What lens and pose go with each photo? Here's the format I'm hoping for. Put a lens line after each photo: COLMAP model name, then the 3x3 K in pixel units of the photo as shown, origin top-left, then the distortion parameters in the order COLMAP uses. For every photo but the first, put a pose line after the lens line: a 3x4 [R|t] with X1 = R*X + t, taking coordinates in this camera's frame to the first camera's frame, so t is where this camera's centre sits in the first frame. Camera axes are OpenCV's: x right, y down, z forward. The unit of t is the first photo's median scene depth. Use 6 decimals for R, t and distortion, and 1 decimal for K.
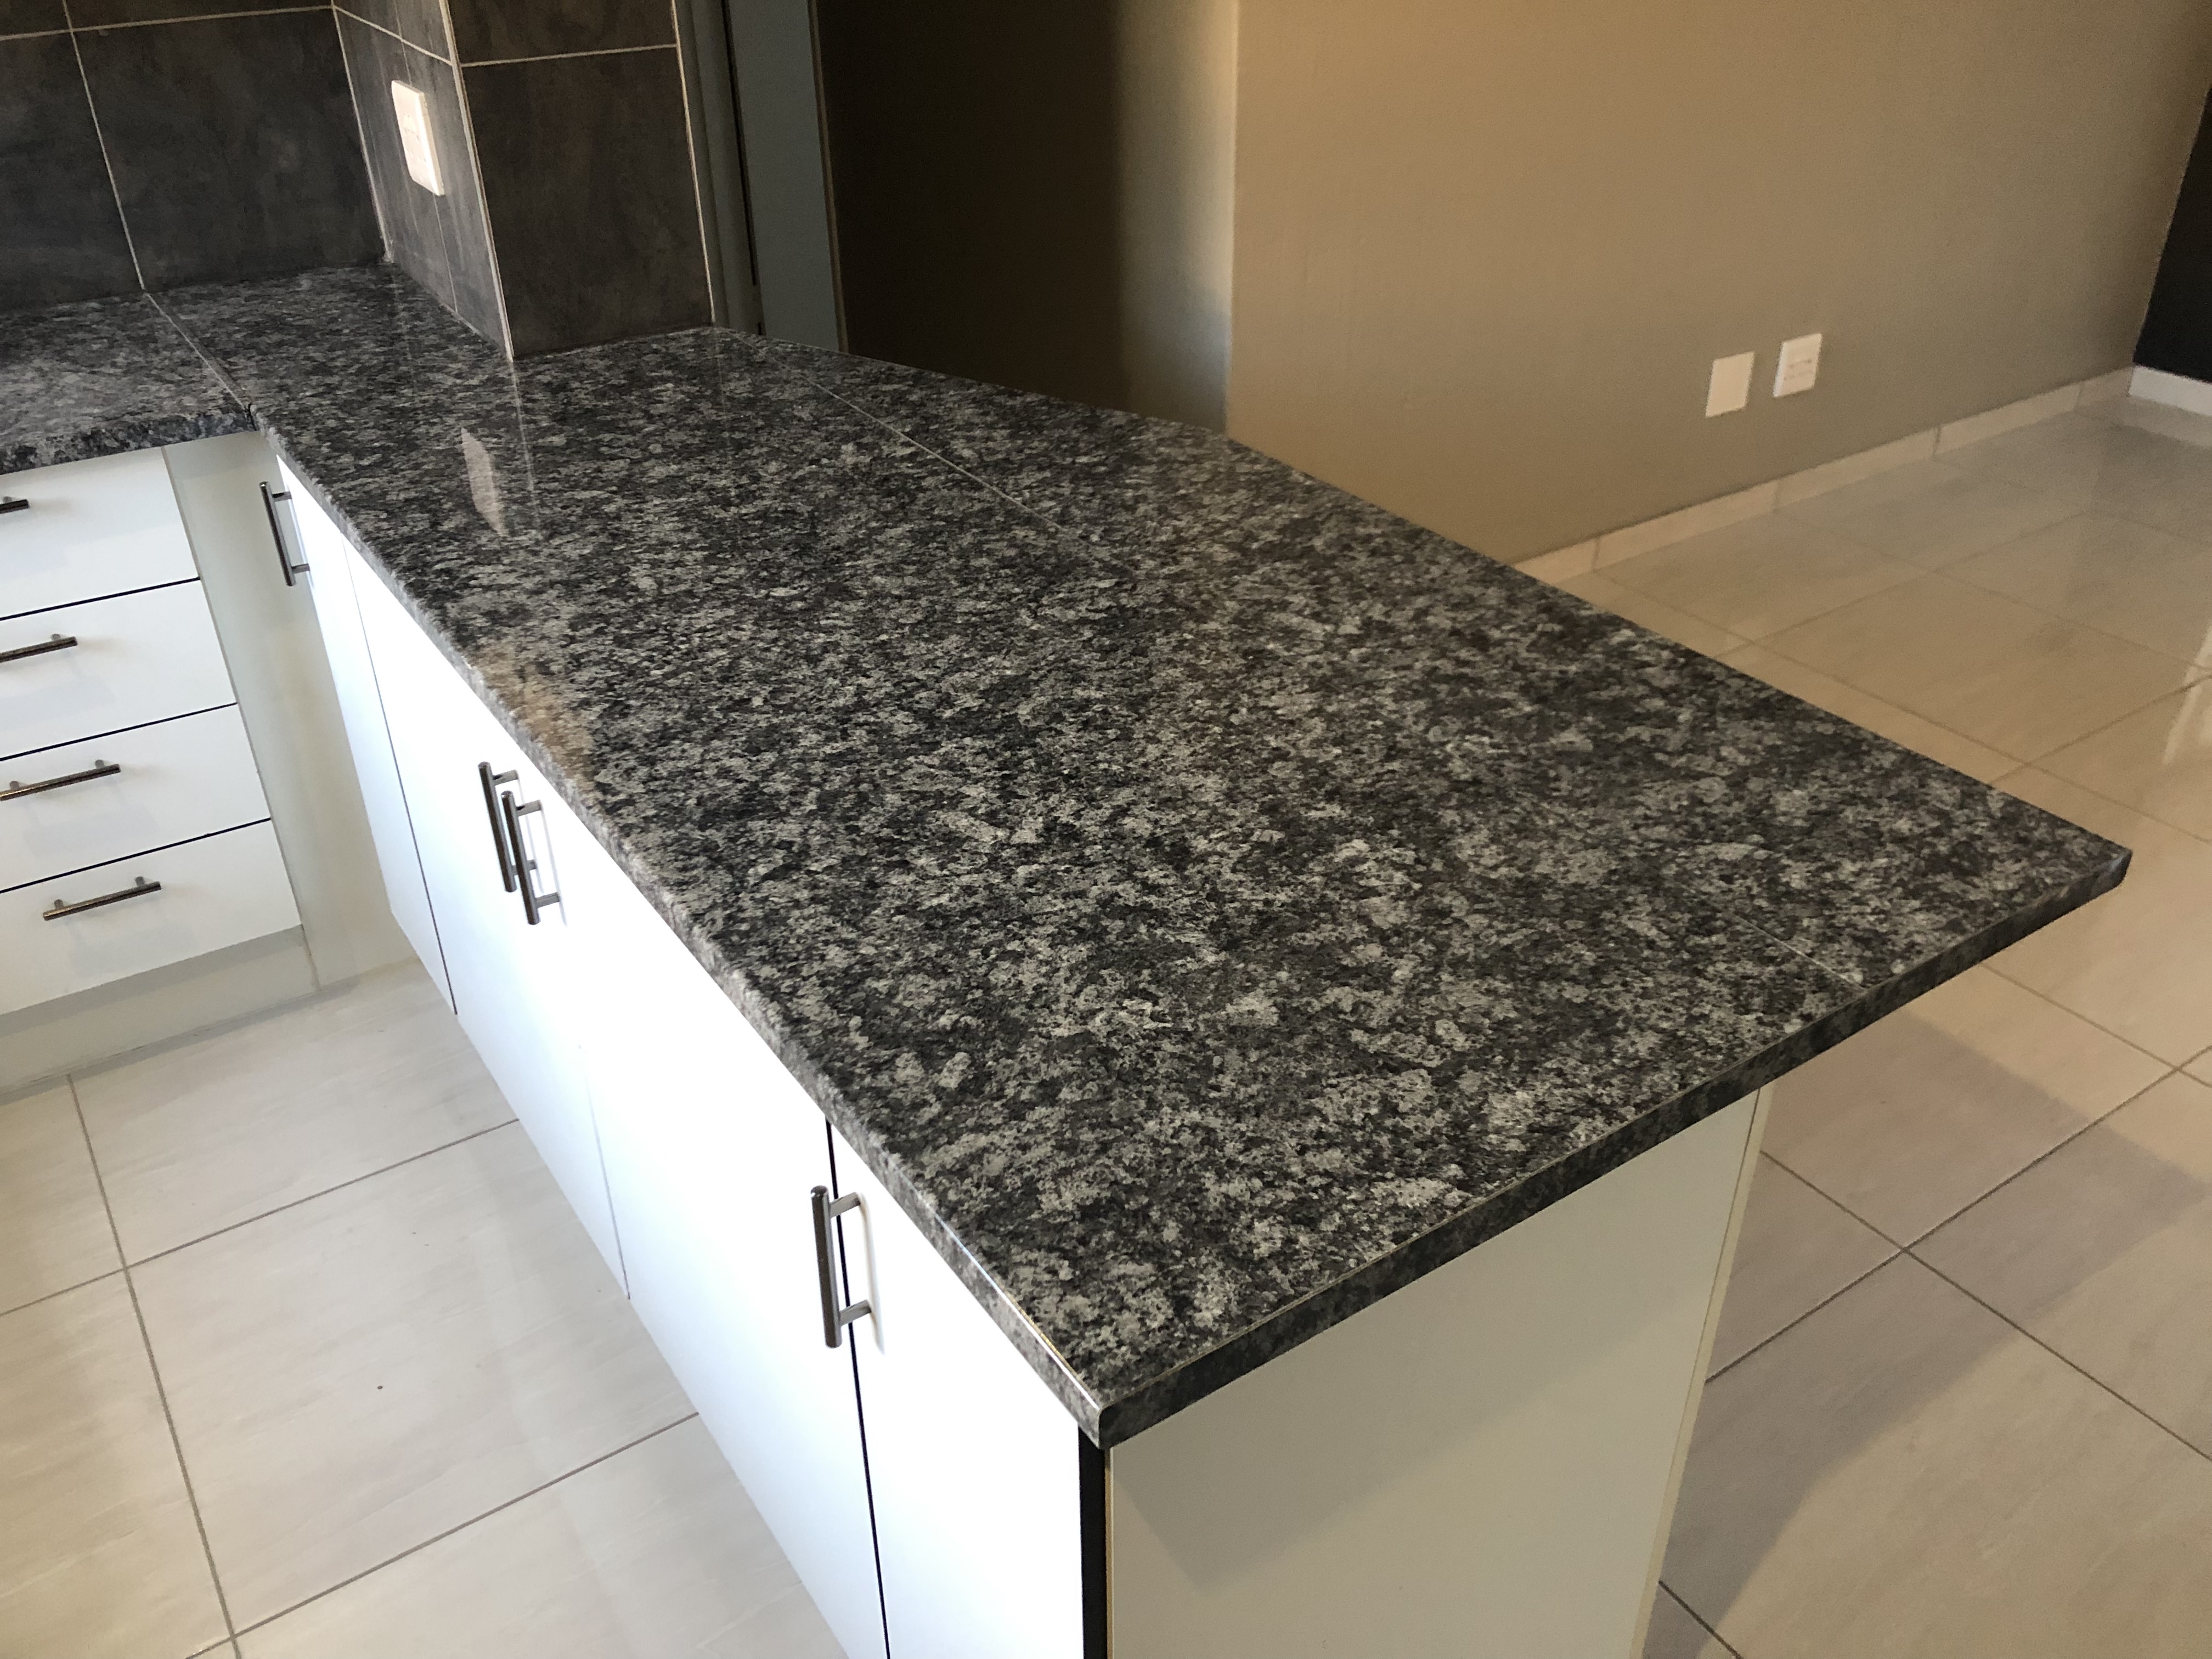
lens RADIAL K [[1802.9, 0, 1106.0], [0, 1802.9, 829.5], [0, 0, 1]] dist [0.012982, 0.009390]
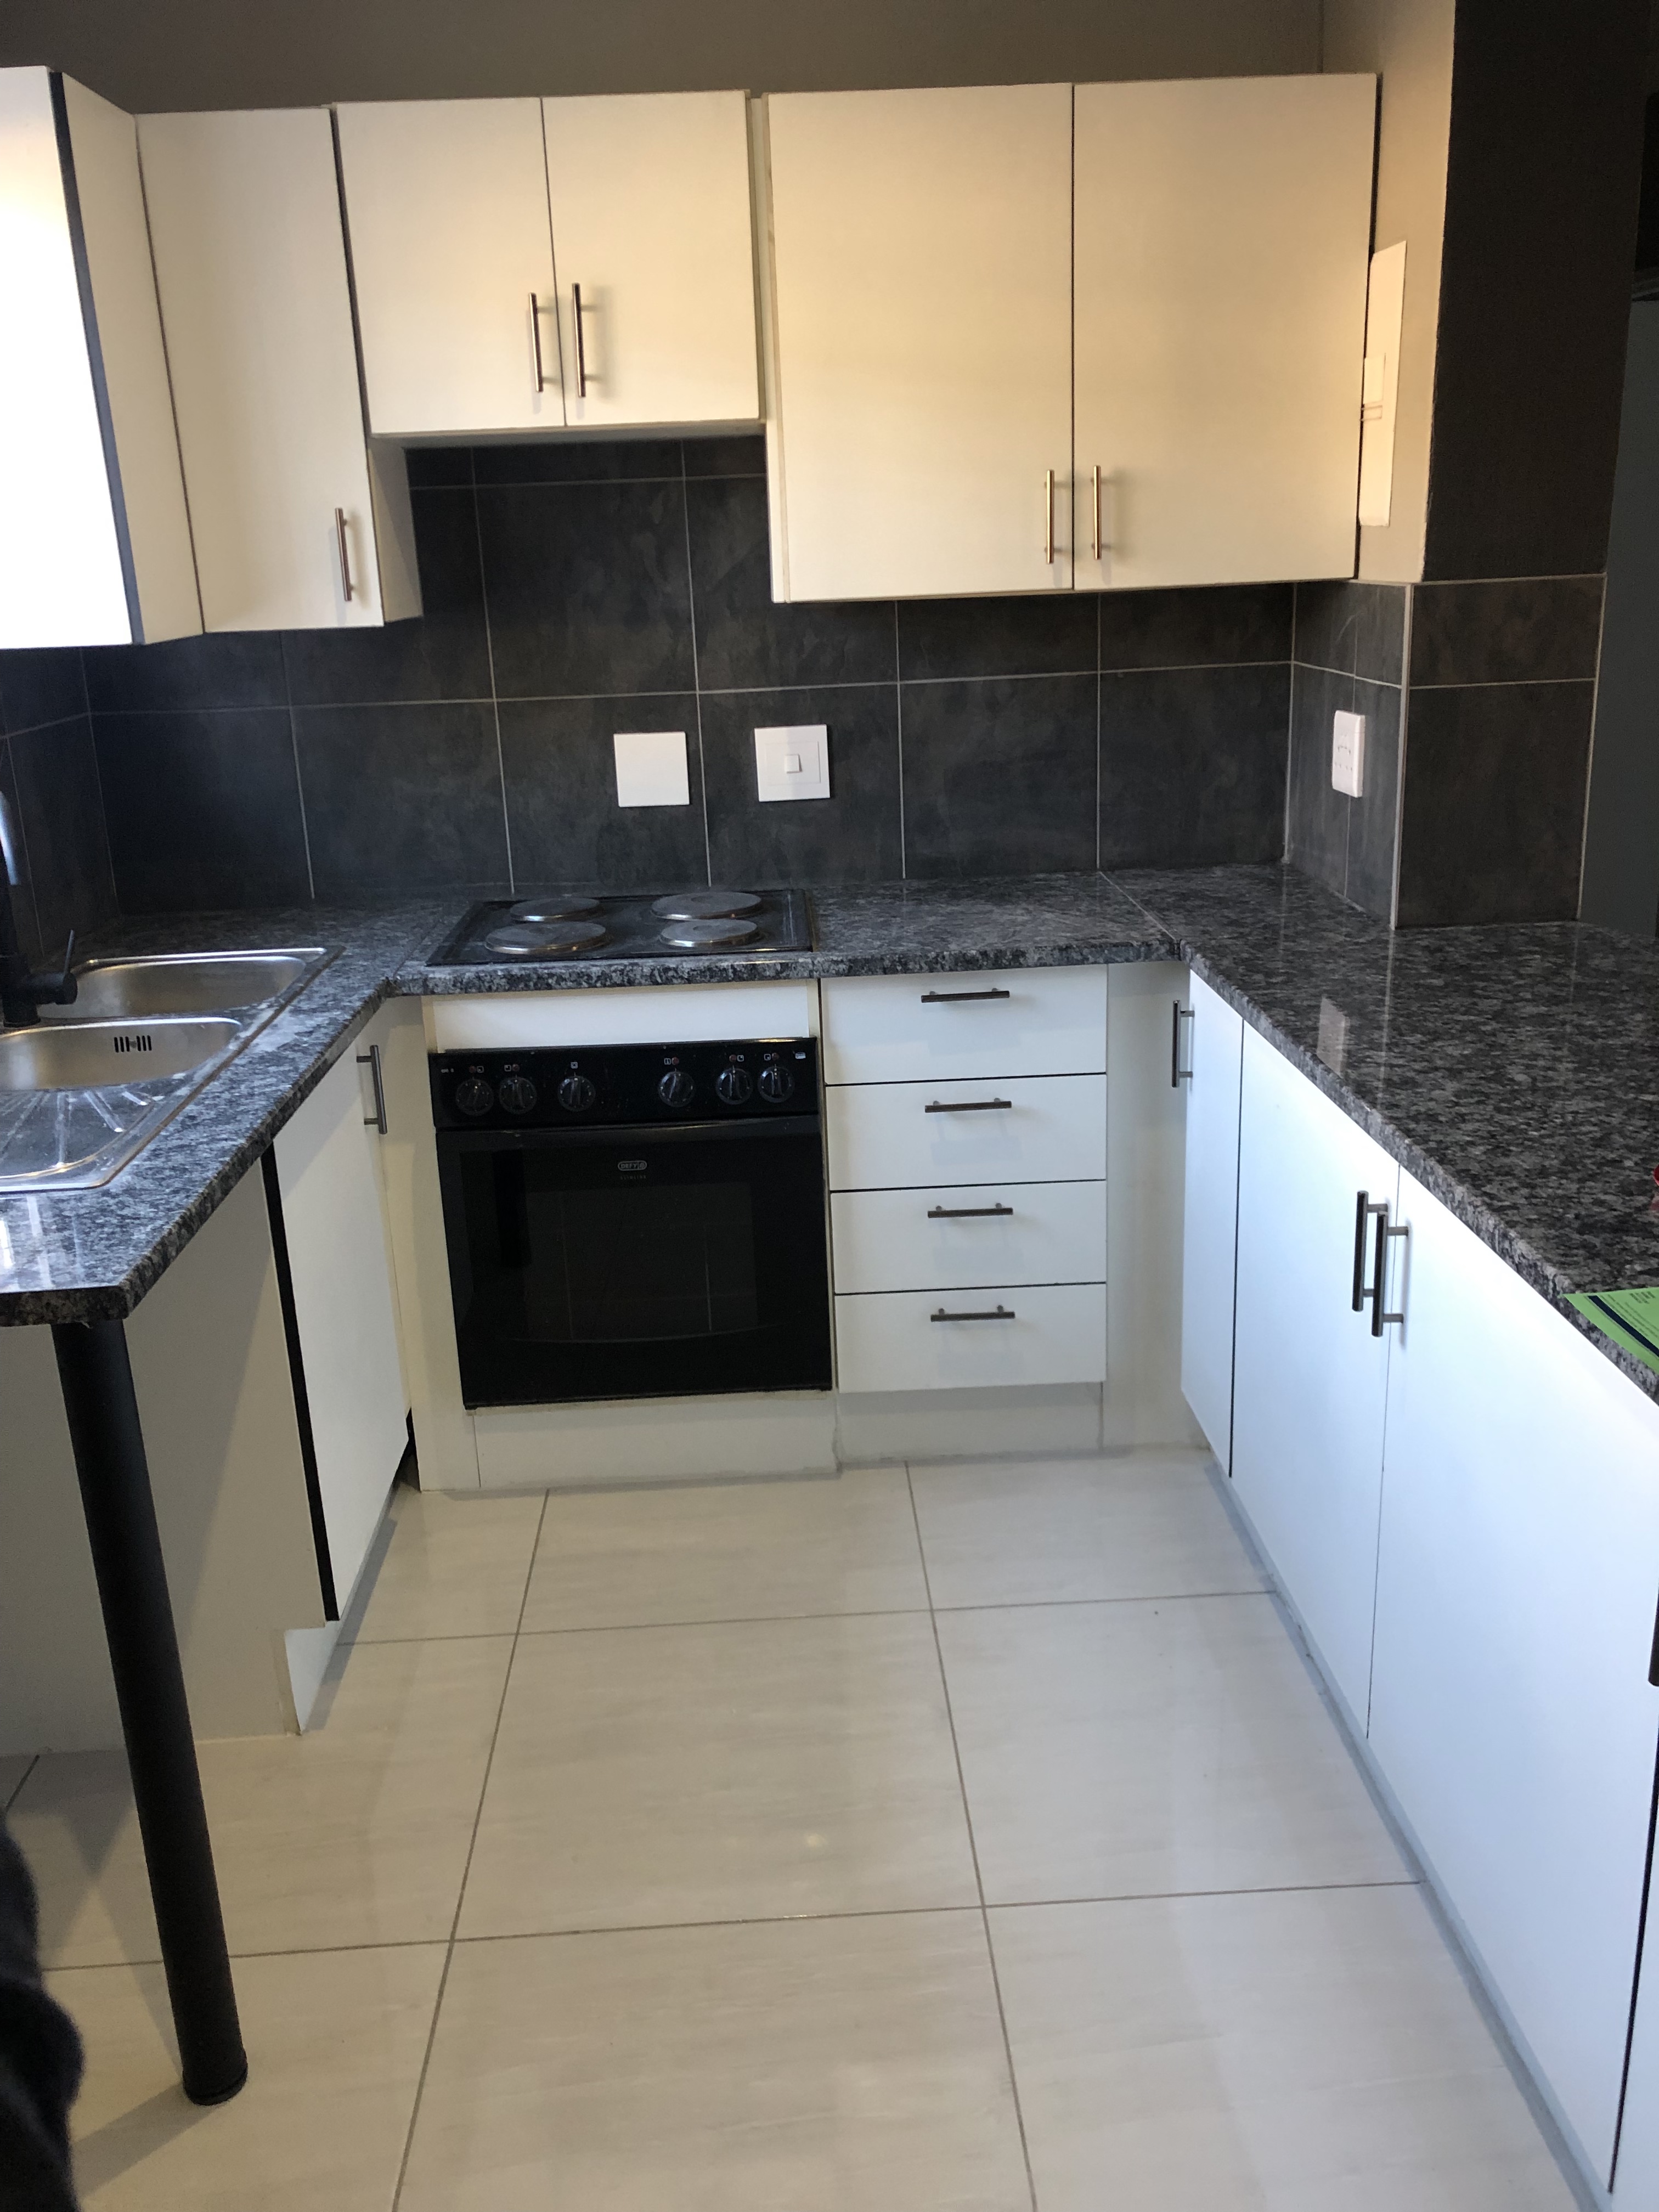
lens RADIAL K [[1808.1, 0, 829.5], [0, 1808.1, 1106.0], [0, 0, 1]] dist [0.096608, -0.296310]
pose [[0.854369, 0.127379, -0.503814, -0.042370], [-0.243050, 0.954868, -0.170746, 0.170086], [0.459326, 0.268332, 0.846769, -0.158922]]
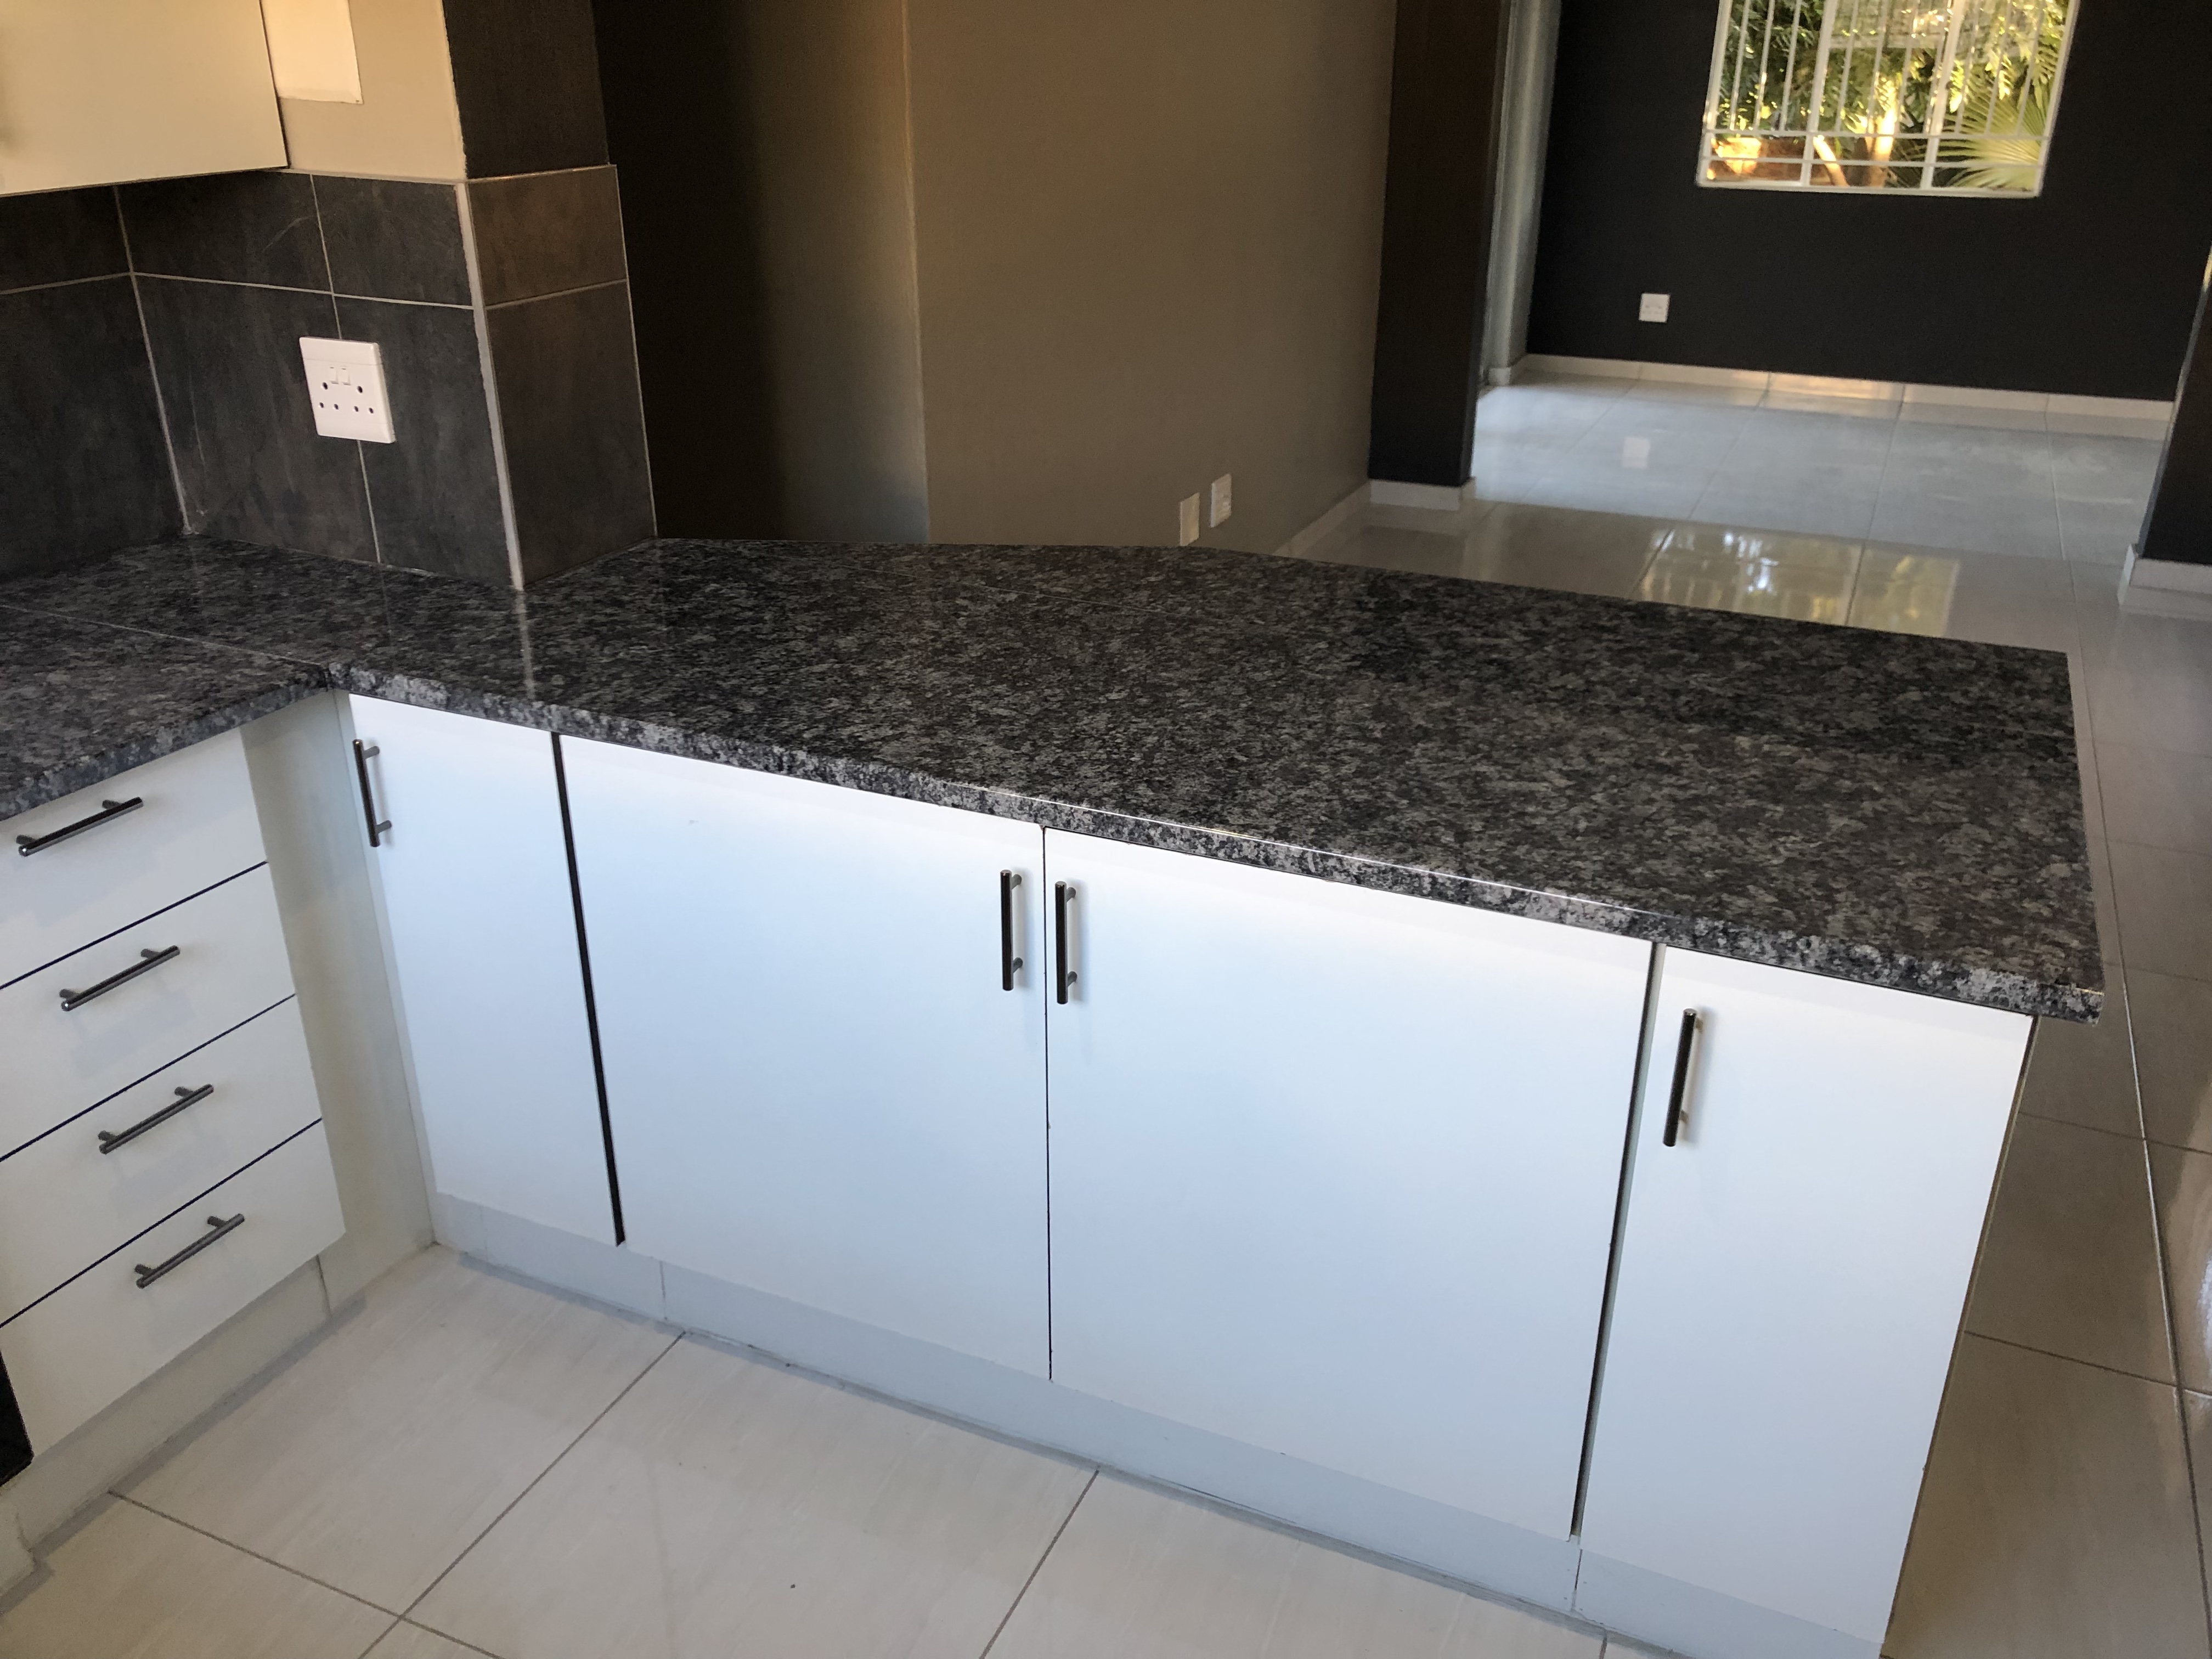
lens RADIAL K [[1807.2, 0, 1106.0], [0, 1807.2, 829.5], [0, 0, 1]] dist [0.095206, -0.129415]
pose [[0.846474, -0.210796, 0.488924, -0.716821], [0.270042, 0.961387, -0.053029, 0.012869], [-0.458867, 0.176918, 0.870713, -0.012510]]
